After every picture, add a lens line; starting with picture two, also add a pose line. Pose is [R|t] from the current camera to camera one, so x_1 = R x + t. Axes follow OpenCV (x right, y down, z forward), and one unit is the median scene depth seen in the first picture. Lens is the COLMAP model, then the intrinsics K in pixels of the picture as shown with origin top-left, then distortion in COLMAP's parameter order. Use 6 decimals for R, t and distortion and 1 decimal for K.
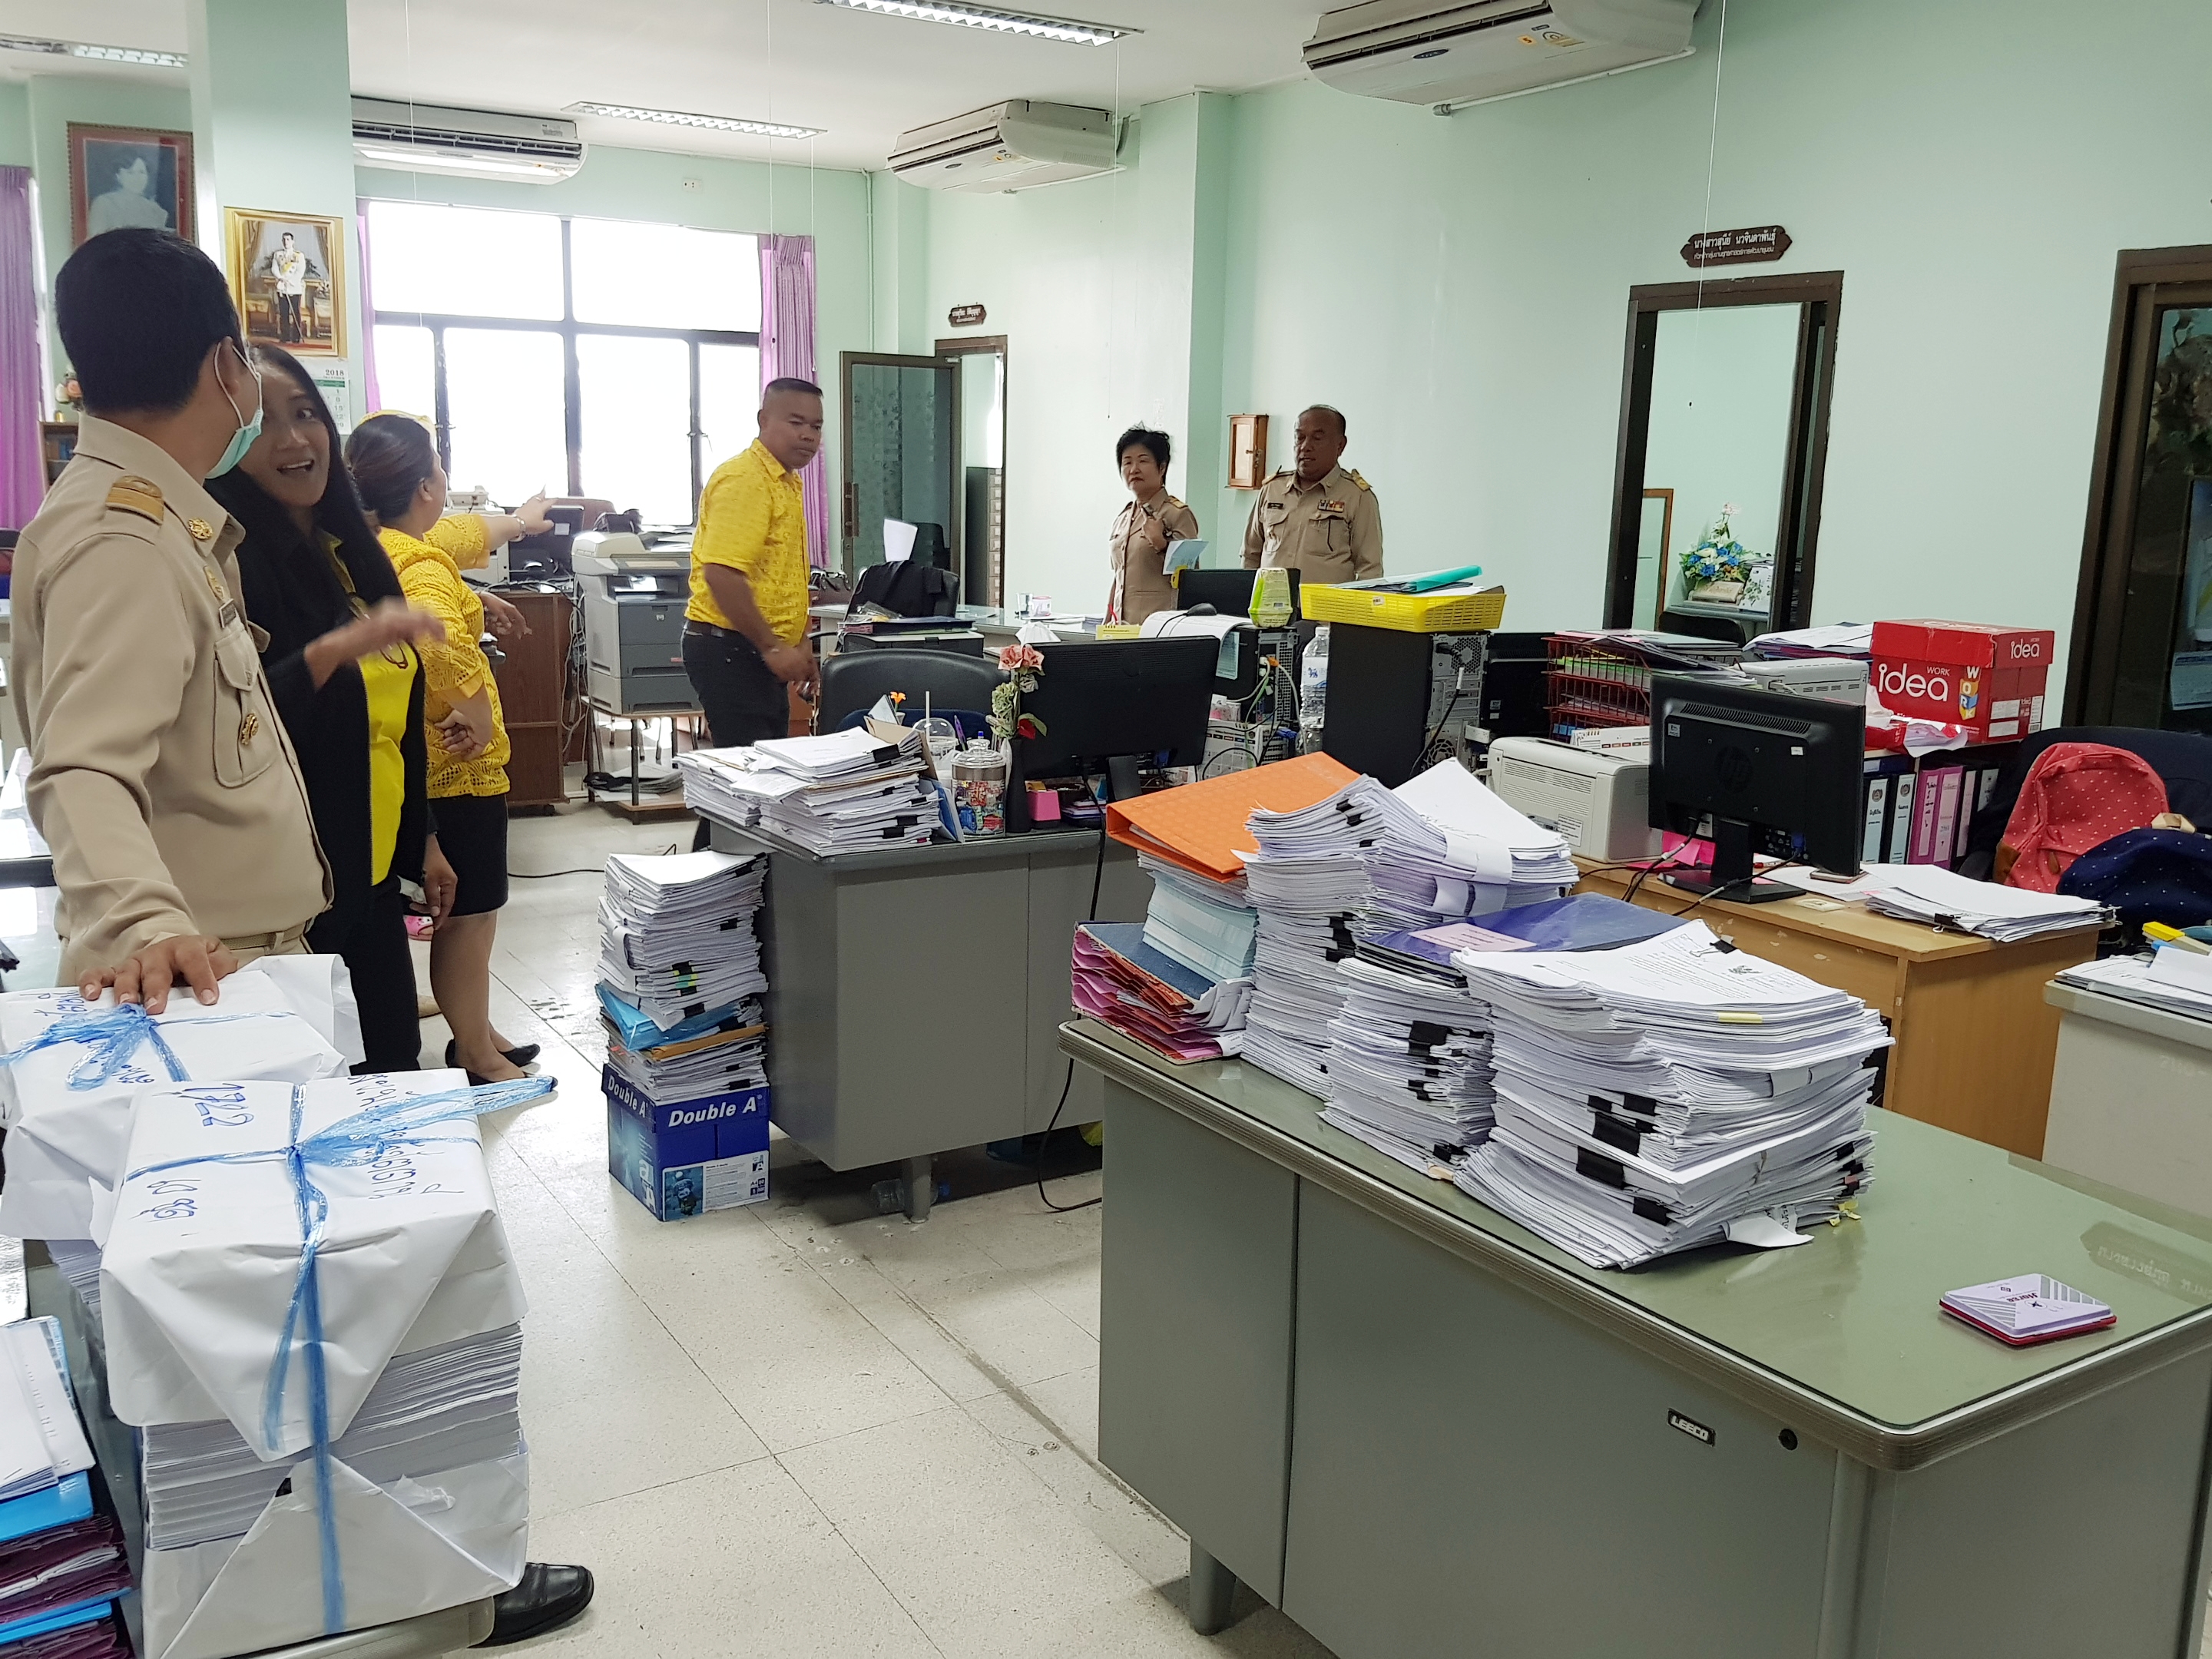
lens RADIAL K [[1930.6, 0, 1117.4], [0, 1930.6, 780.6], [0, 0, 1]] dist [0.111333, -0.226082]
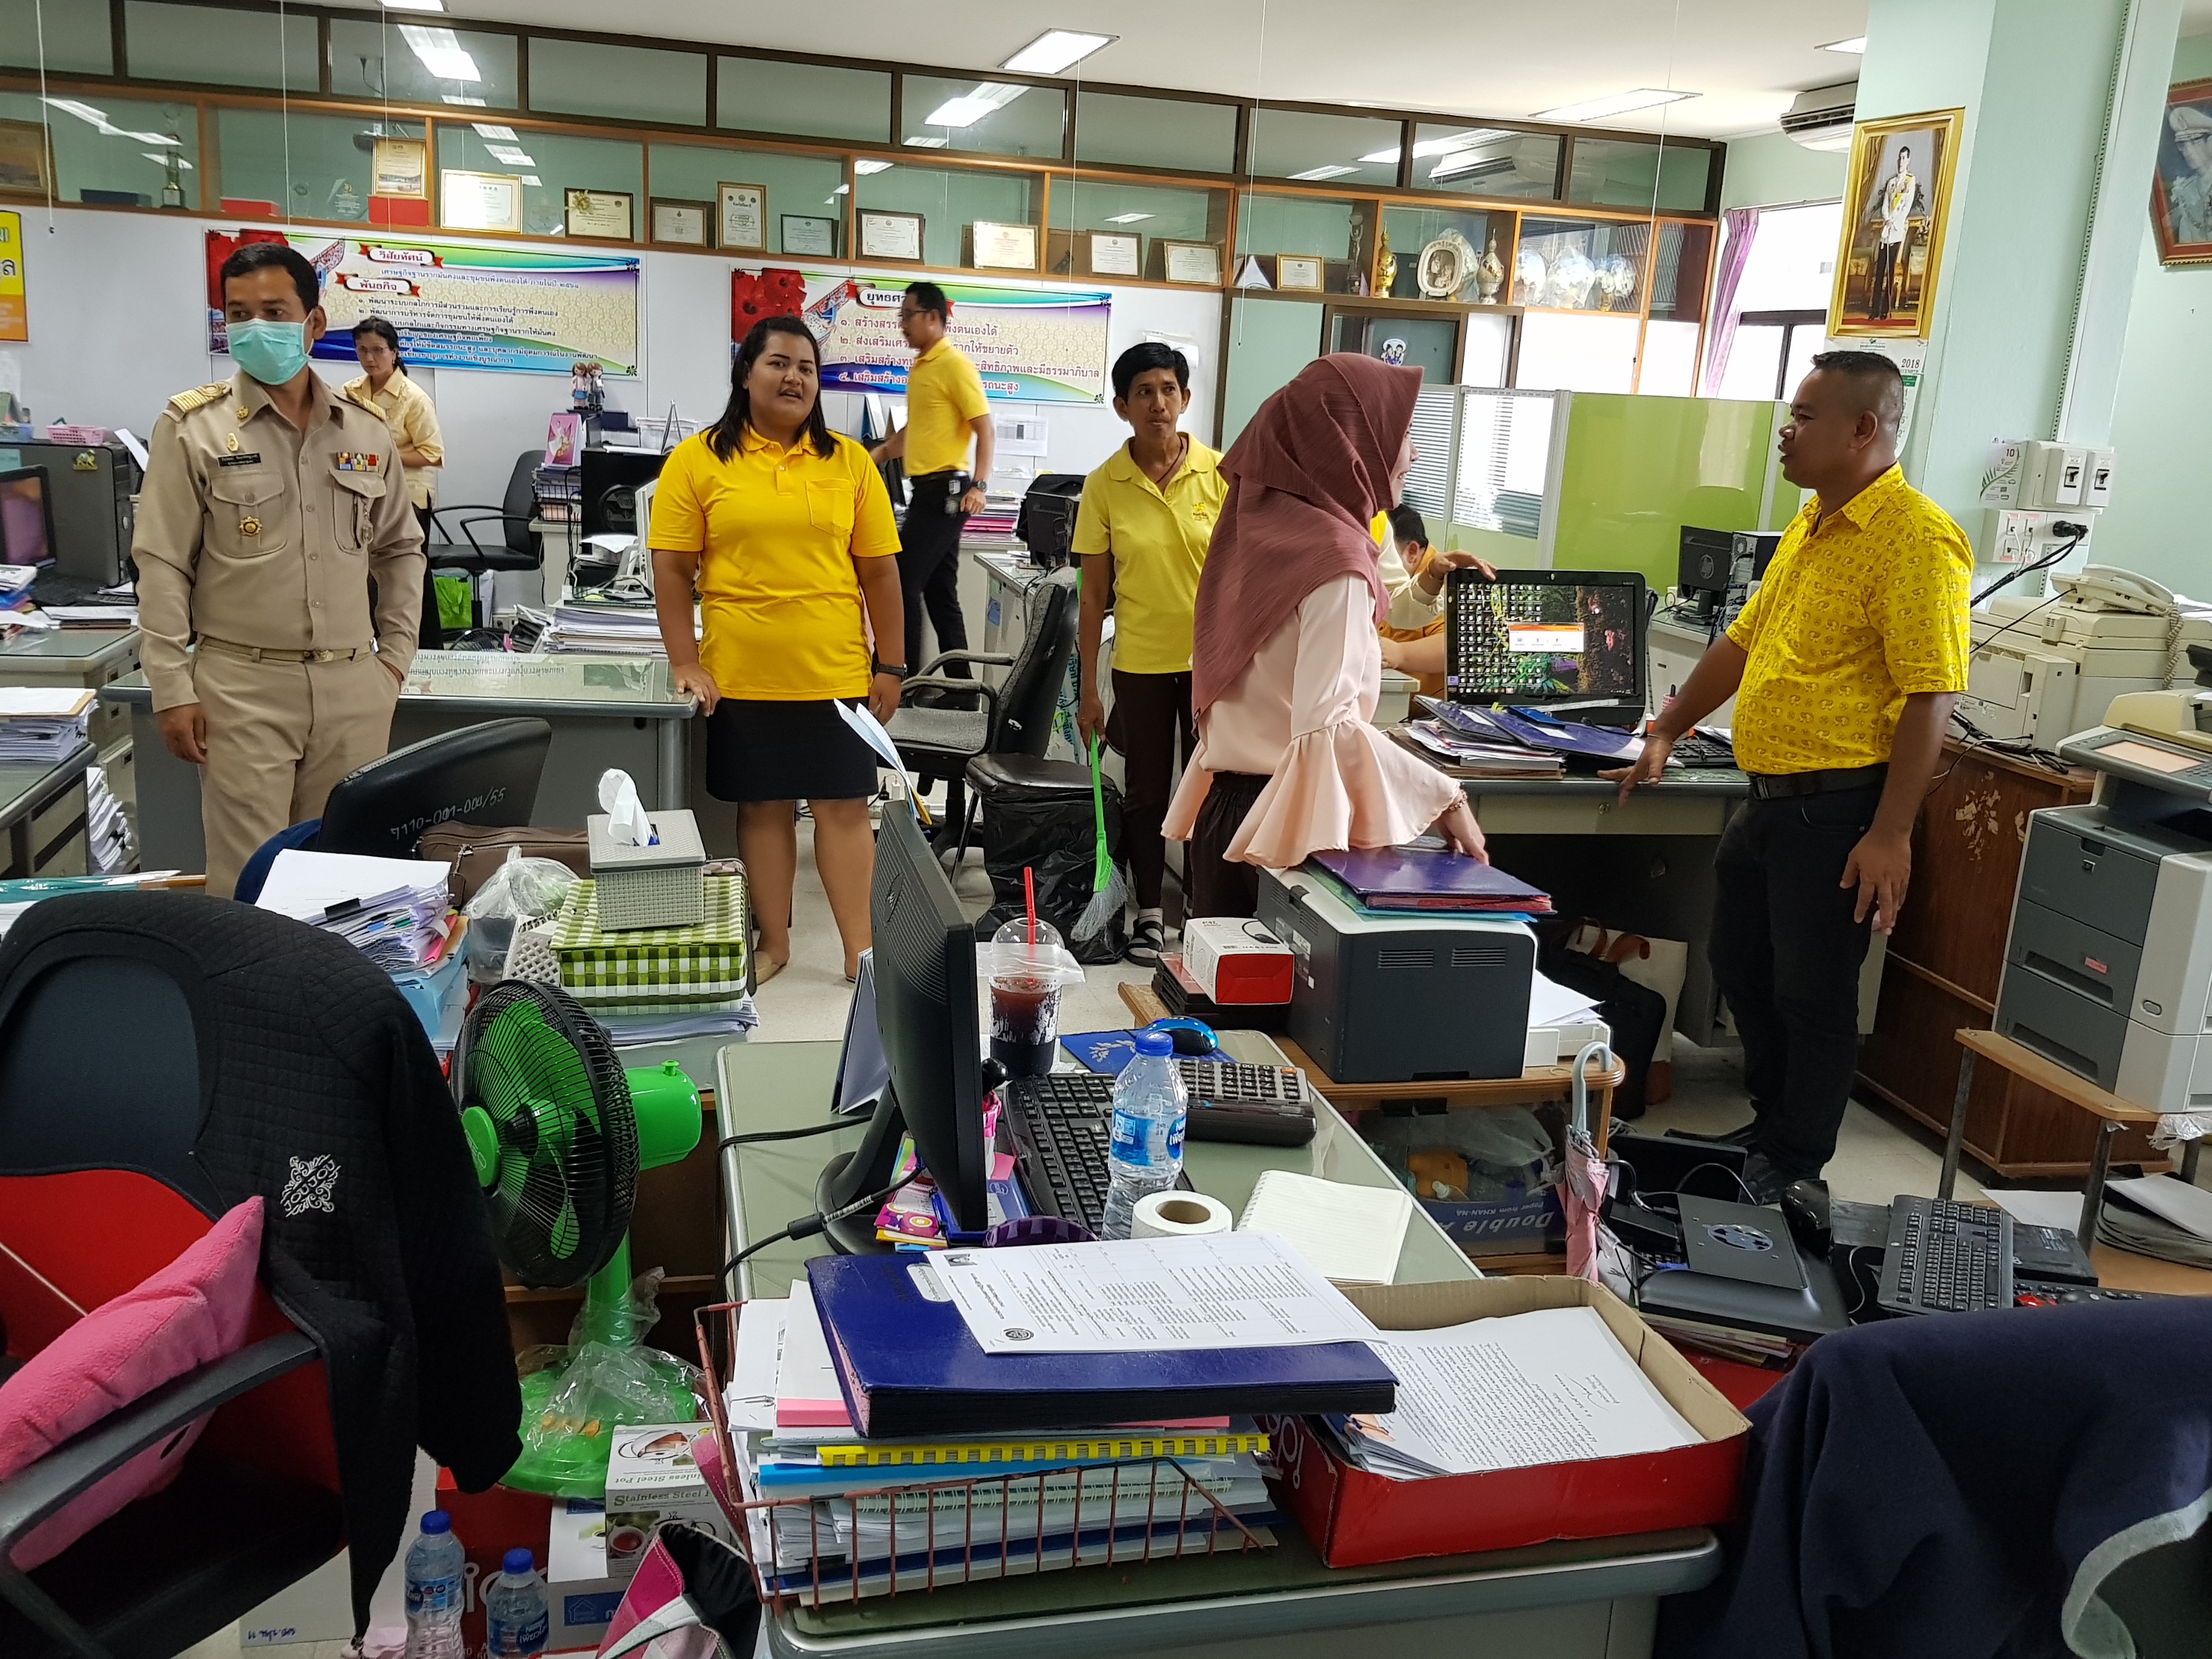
lens RADIAL K [[1930.6, 0, 1117.4], [0, 1930.6, 780.6], [0, 0, 1]] dist [0.111333, -0.226082]
pose [[-0.325366, 0.148439, -0.933865, 0.217420], [-0.226670, 0.946563, 0.229431, -0.128634], [0.918019, 0.286328, -0.274333, 0.746881]]
